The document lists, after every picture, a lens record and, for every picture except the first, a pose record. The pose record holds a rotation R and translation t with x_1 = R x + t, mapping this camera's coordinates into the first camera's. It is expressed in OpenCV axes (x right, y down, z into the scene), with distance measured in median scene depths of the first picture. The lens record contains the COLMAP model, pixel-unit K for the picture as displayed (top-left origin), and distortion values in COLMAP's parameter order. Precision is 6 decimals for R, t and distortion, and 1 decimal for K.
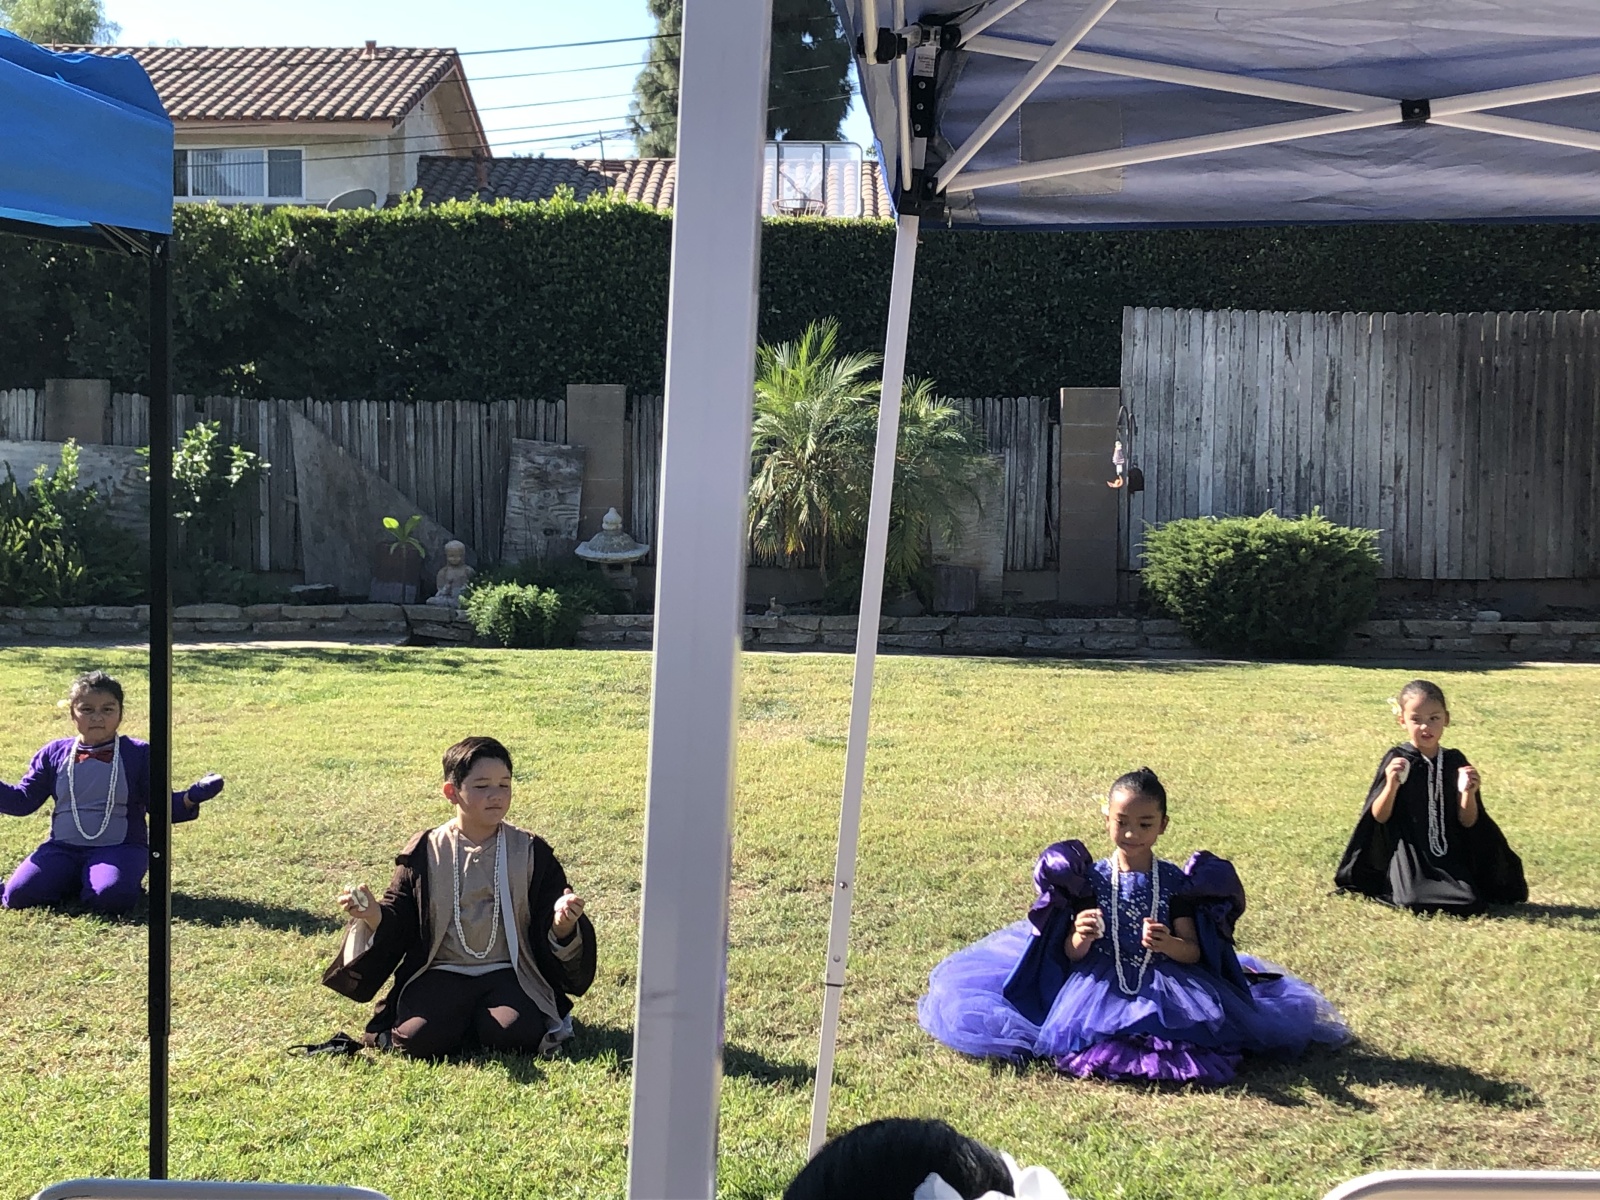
lens RADIAL K [[2549.4, 0, 778.9], [0, 2549.4, 561.0], [0, 0, 1]] dist [0.247157, -1.345515]
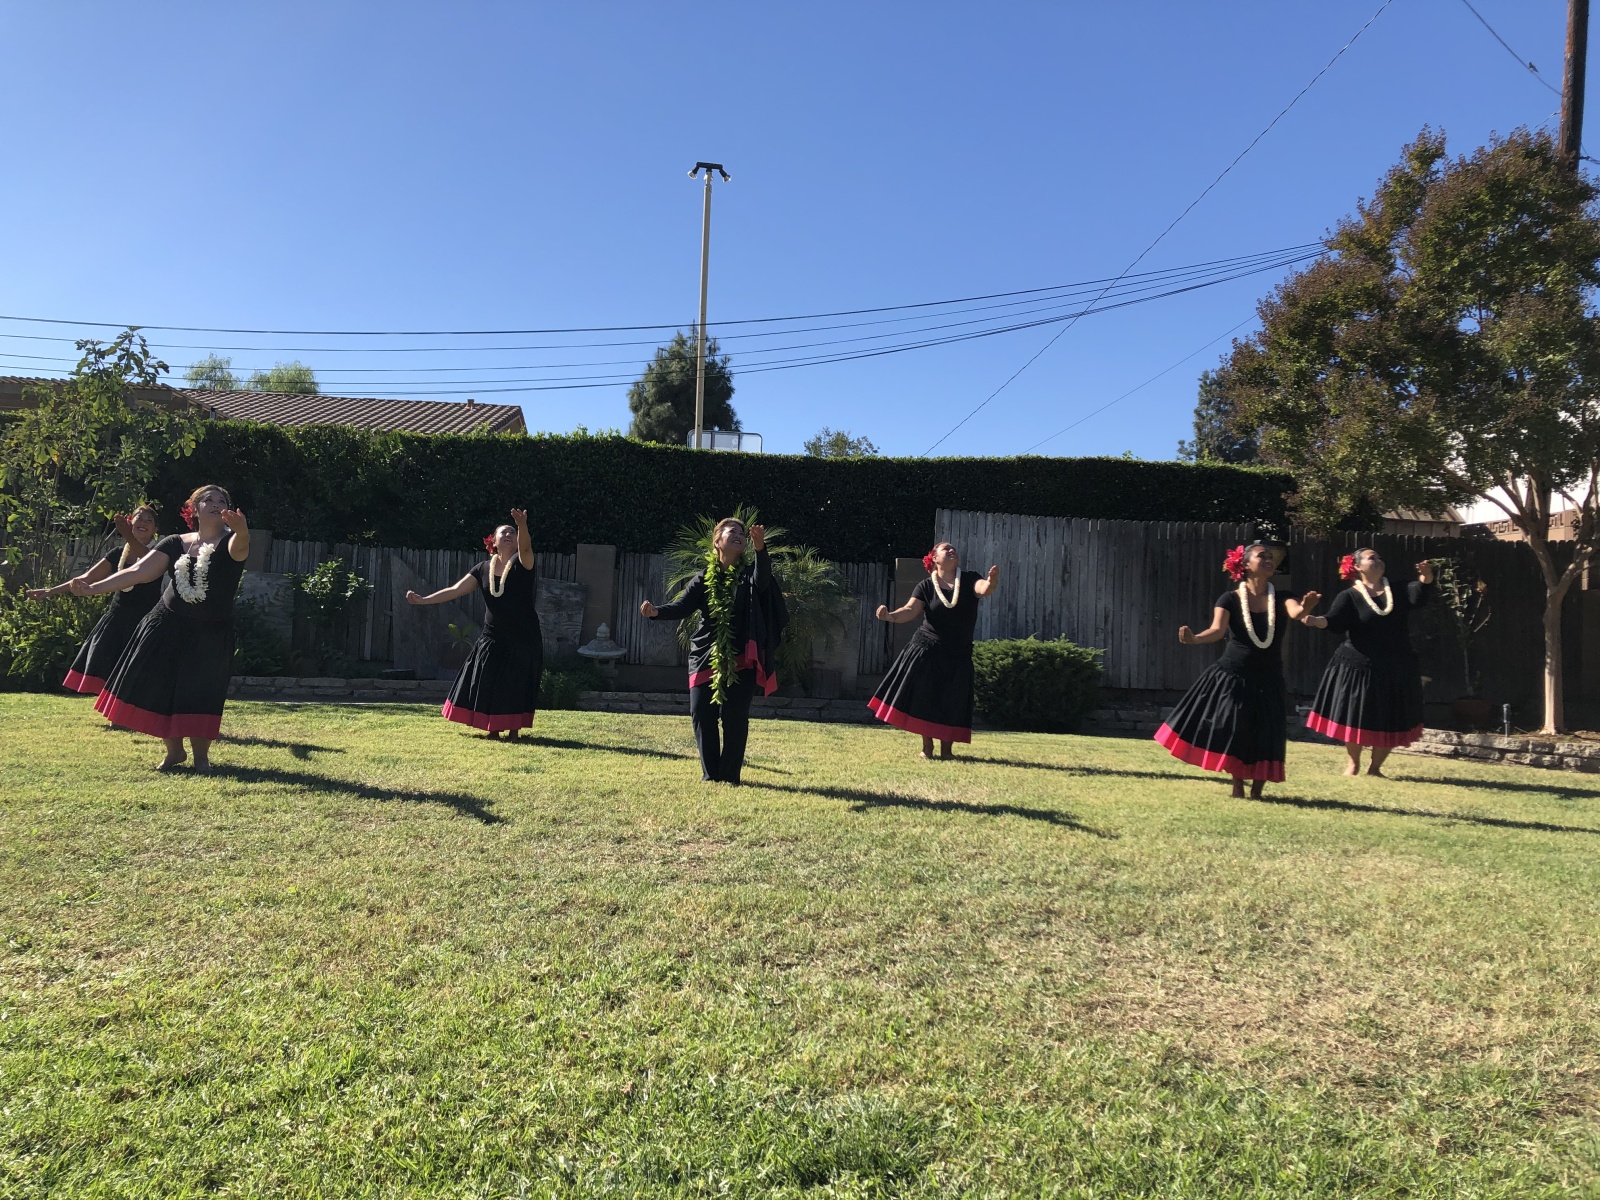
lens RADIAL K [[1308.7, 0, 794.7], [0, 1308.7, 583.5], [0, 0, 1]] dist [0.074842, -0.132377]
pose [[0.995806, 0.037622, 0.083396, -0.018049], [-0.027549, 0.992536, -0.118803, 0.045206], [-0.087243, 0.116007, 0.989409, 0.219113]]
